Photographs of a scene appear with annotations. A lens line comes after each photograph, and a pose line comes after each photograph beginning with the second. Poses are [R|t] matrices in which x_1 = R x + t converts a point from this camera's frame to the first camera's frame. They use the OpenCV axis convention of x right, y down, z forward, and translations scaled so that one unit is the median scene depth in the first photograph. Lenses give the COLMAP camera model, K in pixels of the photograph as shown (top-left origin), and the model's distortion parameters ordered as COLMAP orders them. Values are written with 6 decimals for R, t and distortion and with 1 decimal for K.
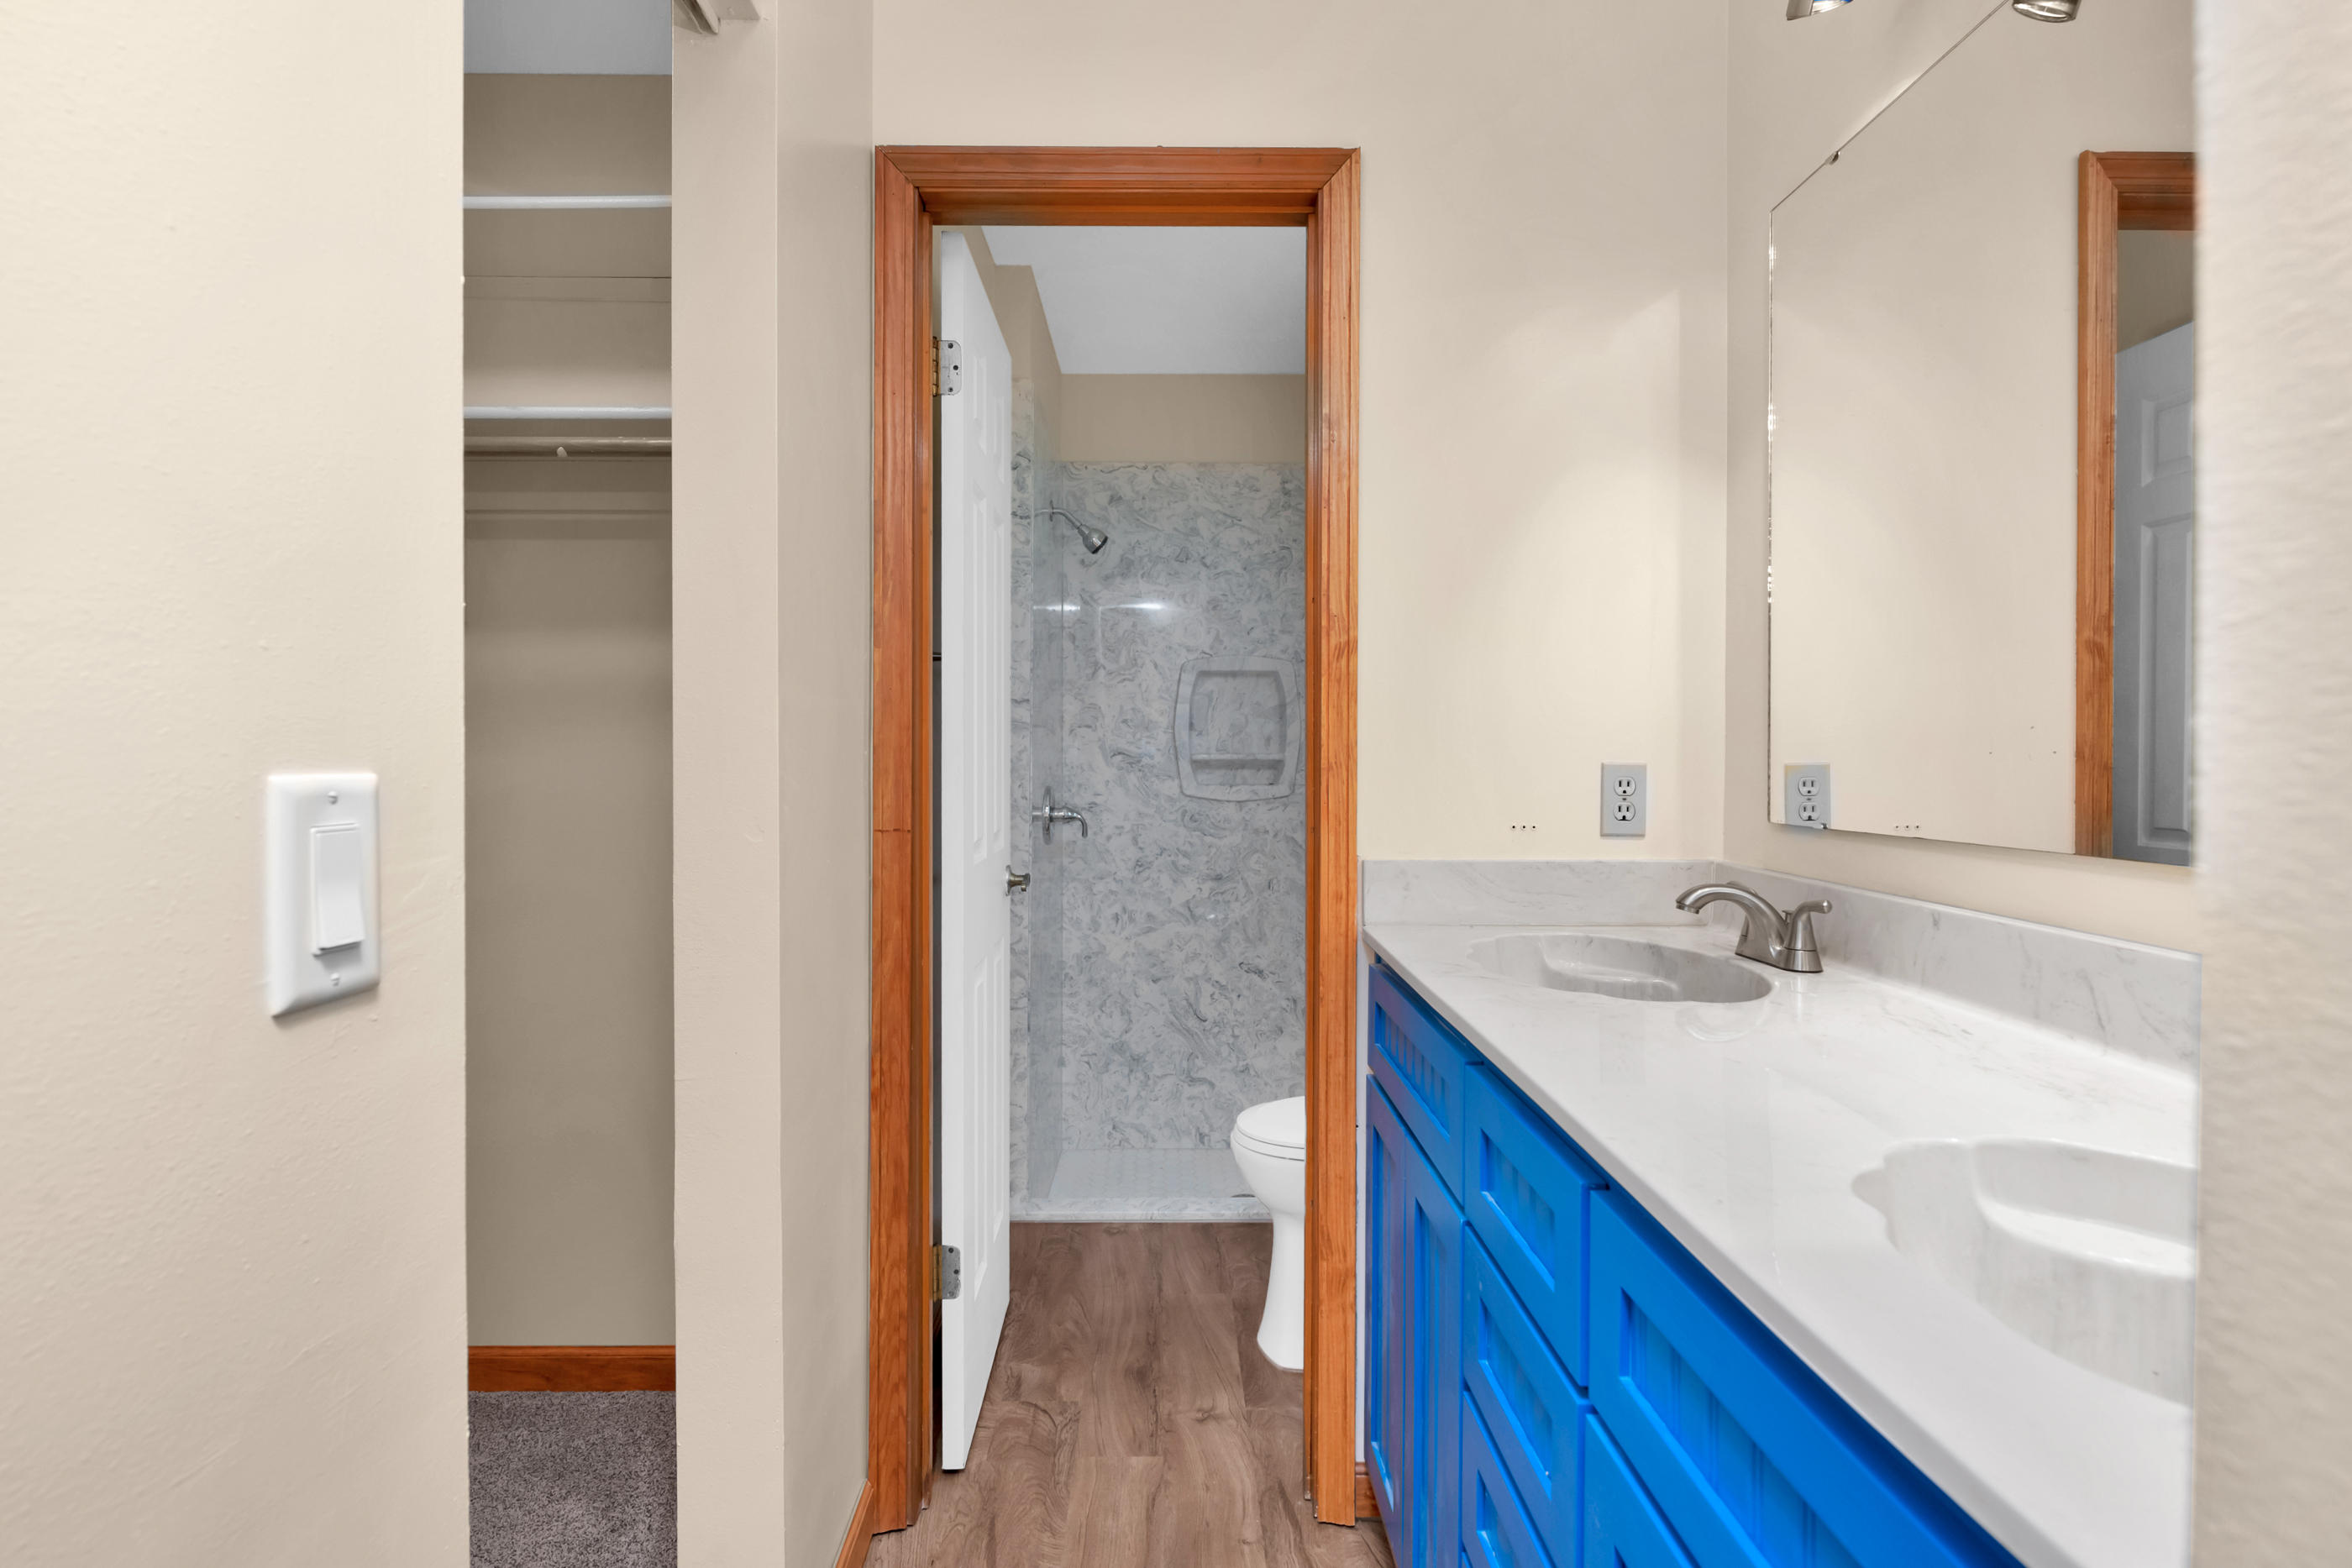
lens RADIAL K [[1151.1, 0, 1216.3], [0, 1151.1, 757.8], [0, 0, 1]] dist [0.007249, -0.005272]
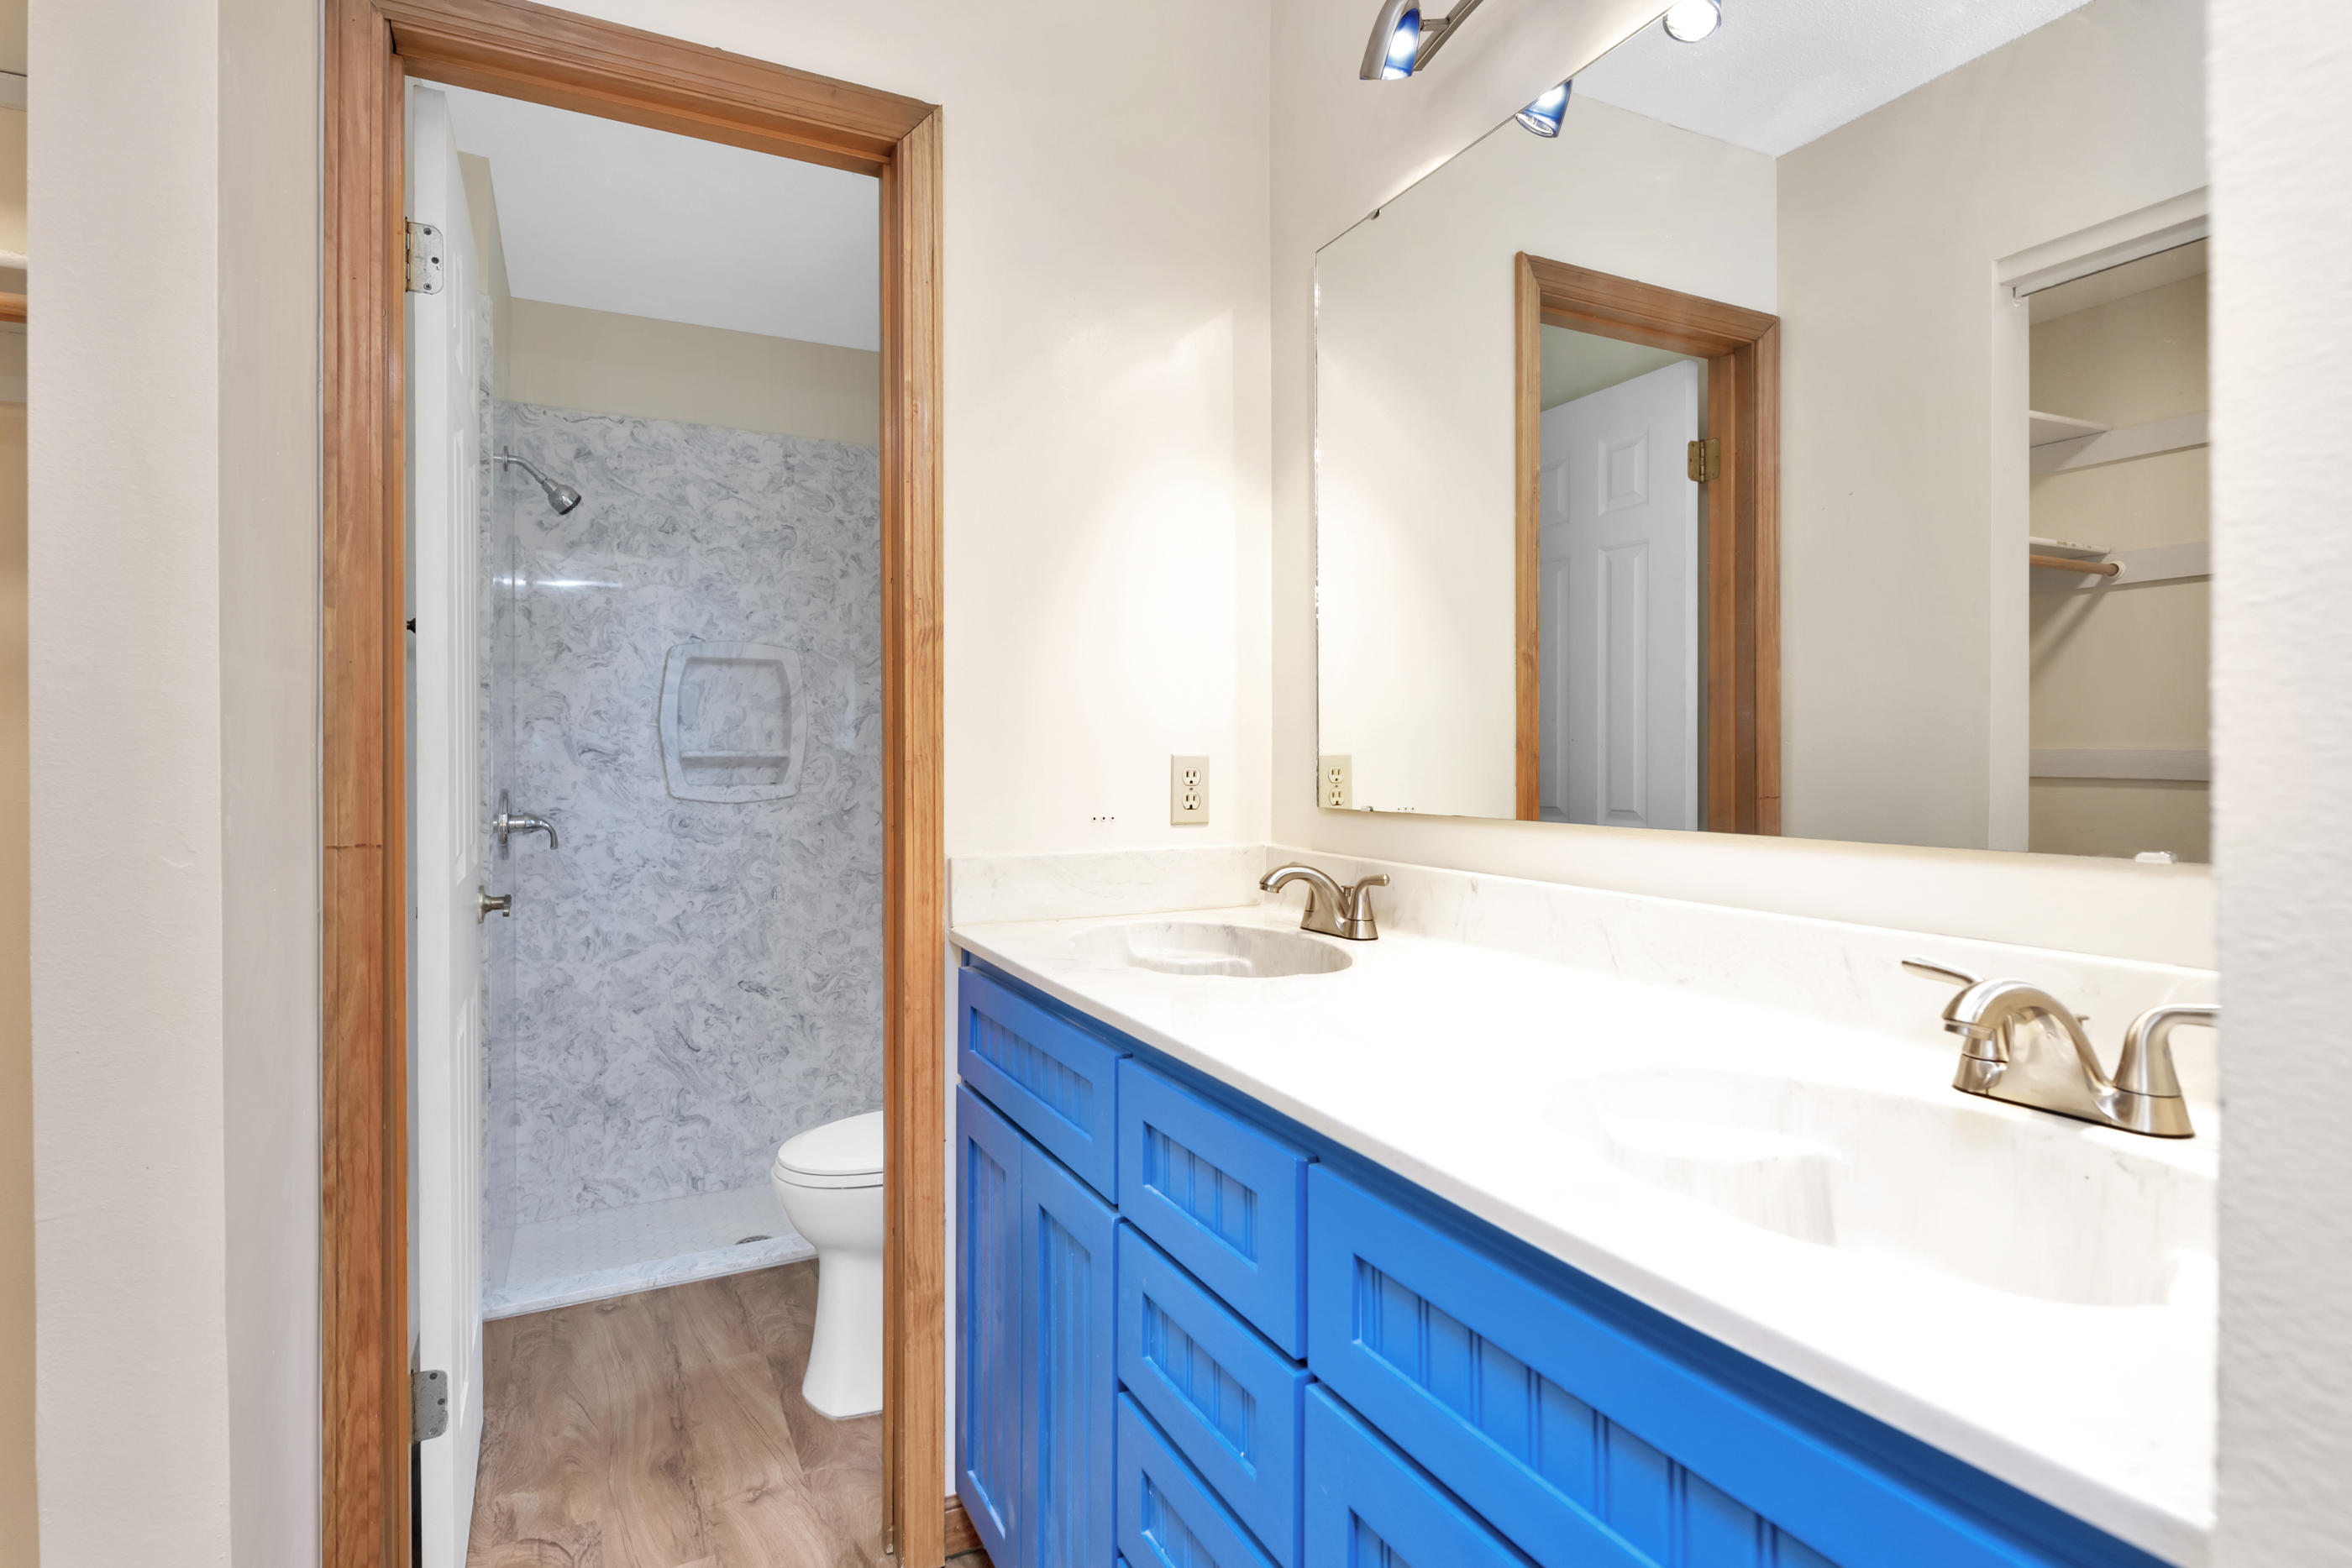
lens RADIAL K [[1151.1, 0, 1197.1], [0, 1151.1, 751.3], [0, 0, 1]] dist [0.007249, -0.005272]
pose [[0.901035, -0.004732, 0.433721, -0.094264], [0.006807, 0.999972, -0.003230, 0.005169], [-0.433693, 0.005863, 0.901042, 0.055194]]
